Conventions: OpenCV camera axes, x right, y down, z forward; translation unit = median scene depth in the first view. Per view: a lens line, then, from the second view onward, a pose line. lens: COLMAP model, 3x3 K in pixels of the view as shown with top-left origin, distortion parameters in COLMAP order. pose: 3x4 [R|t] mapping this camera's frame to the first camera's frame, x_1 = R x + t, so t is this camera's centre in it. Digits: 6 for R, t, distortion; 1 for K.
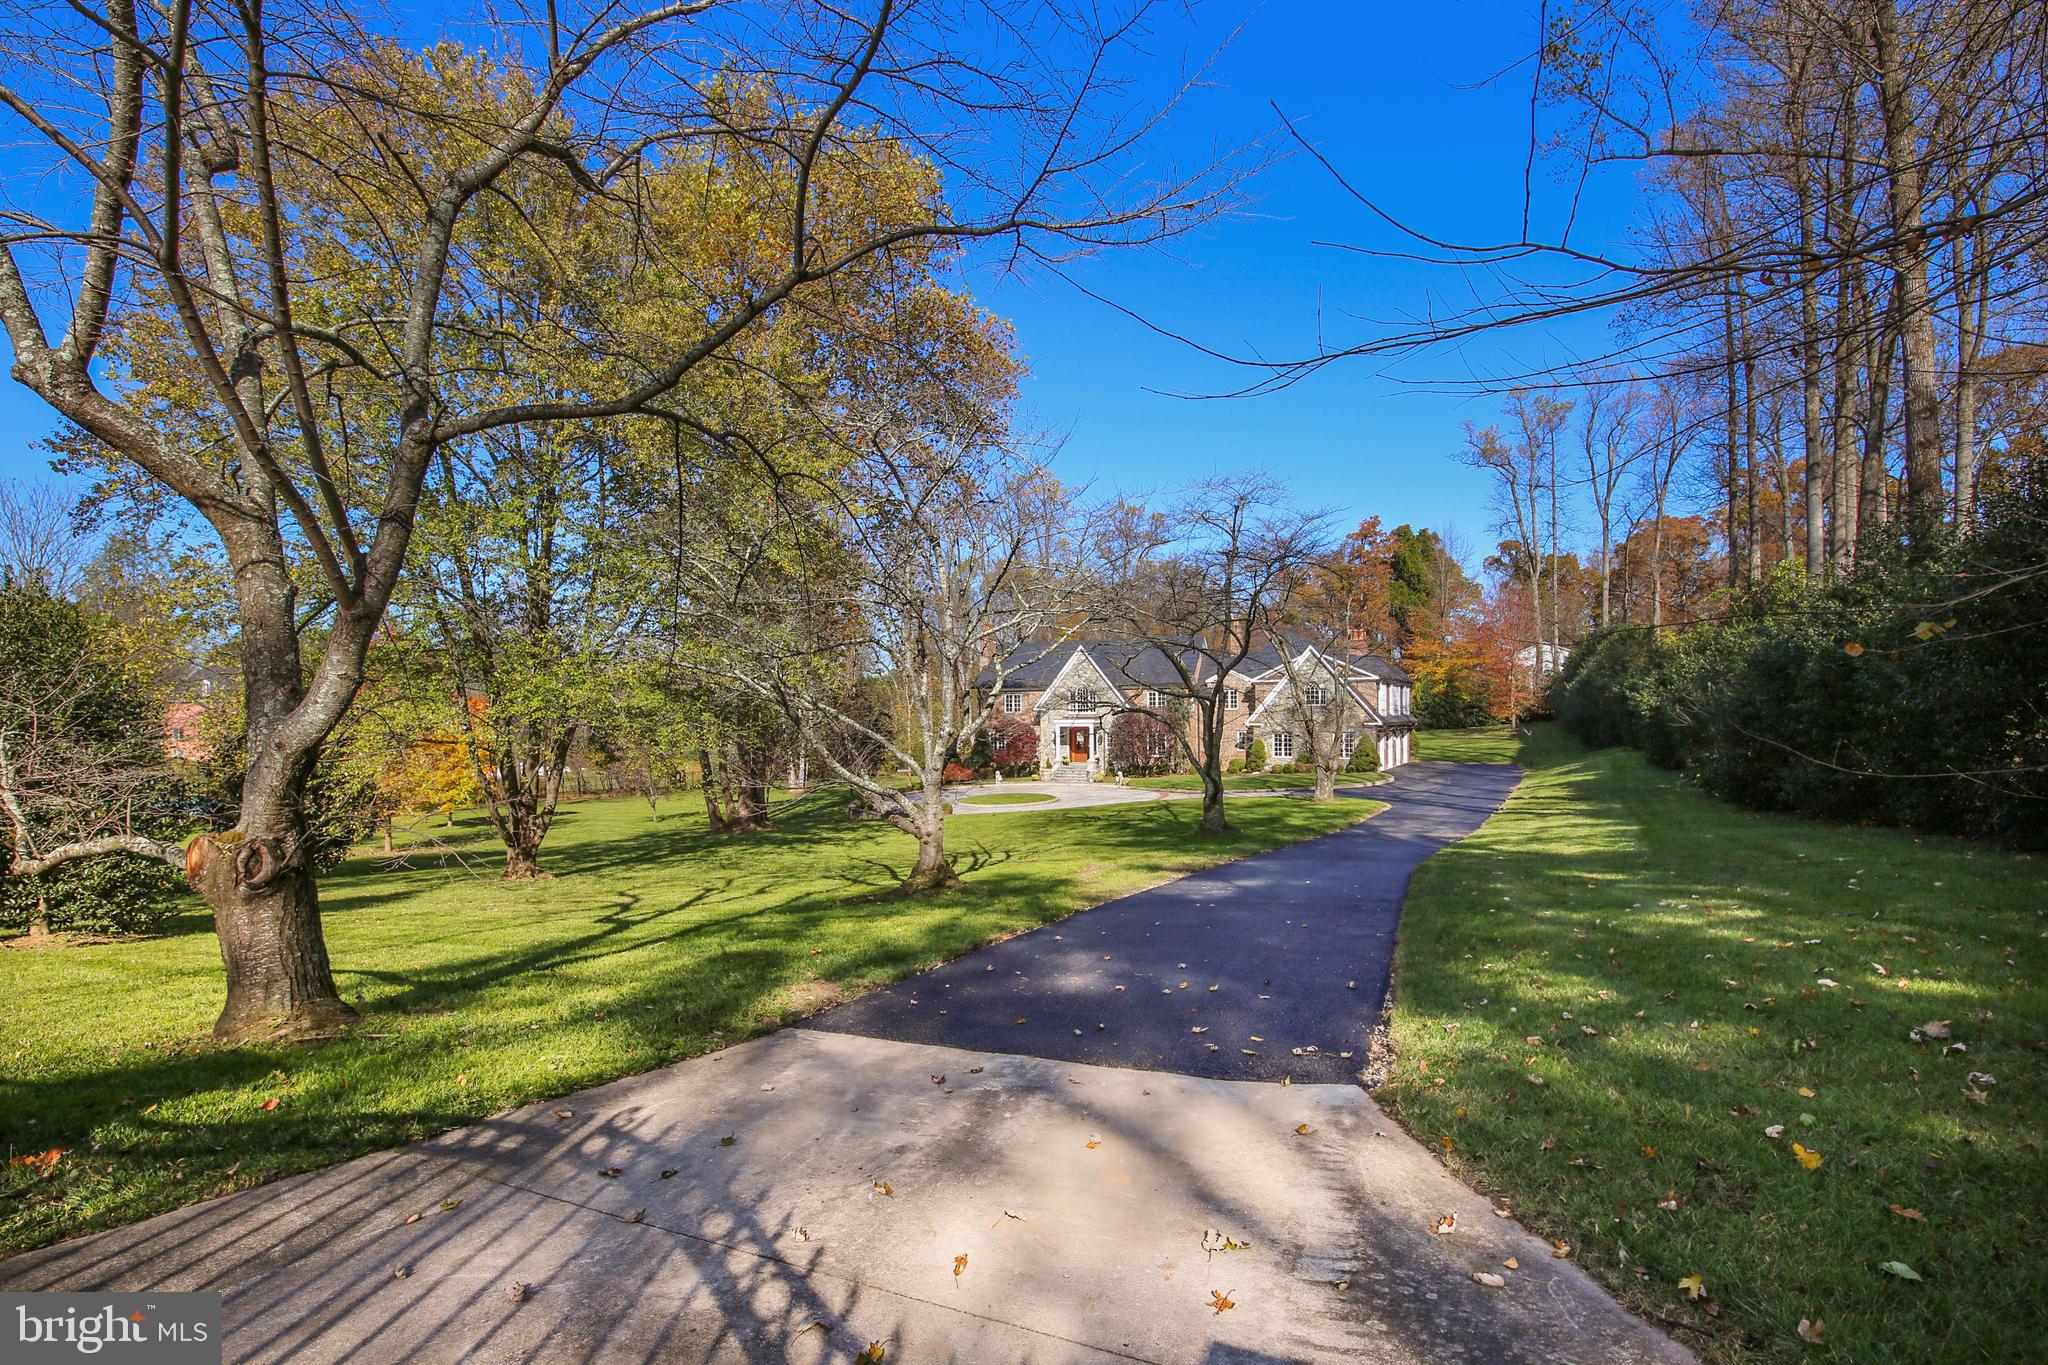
lens RADIAL K [[894.0, 0, 1026.9], [0, 894.0, 687.7], [0, 0, 1]] dist [0.002797, 0.000135]
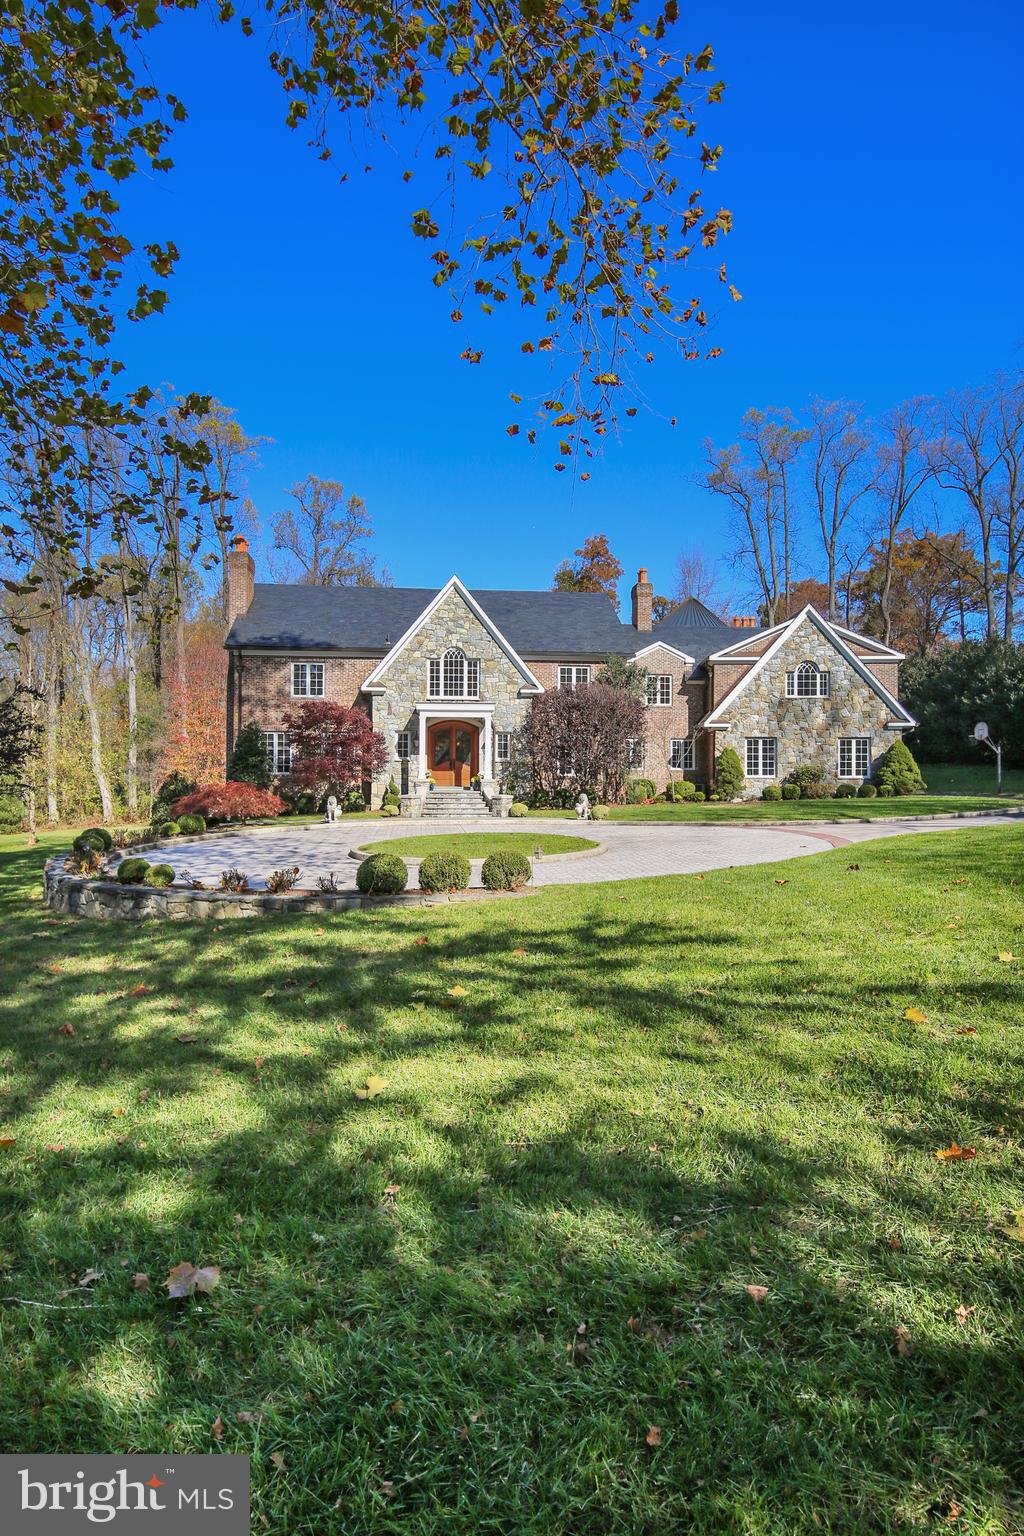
lens RADIAL K [[864.9, 0, 510.7], [0, 864.9, 770.7], [0, 0, 1]] dist [0.001338, 0.000045]
pose [[0.896774, 0.013969, 0.442268, -0.142018], [-0.023373, 0.999602, 0.015820, 0.063596], [-0.441871, -0.024524, 0.896743, 0.494539]]
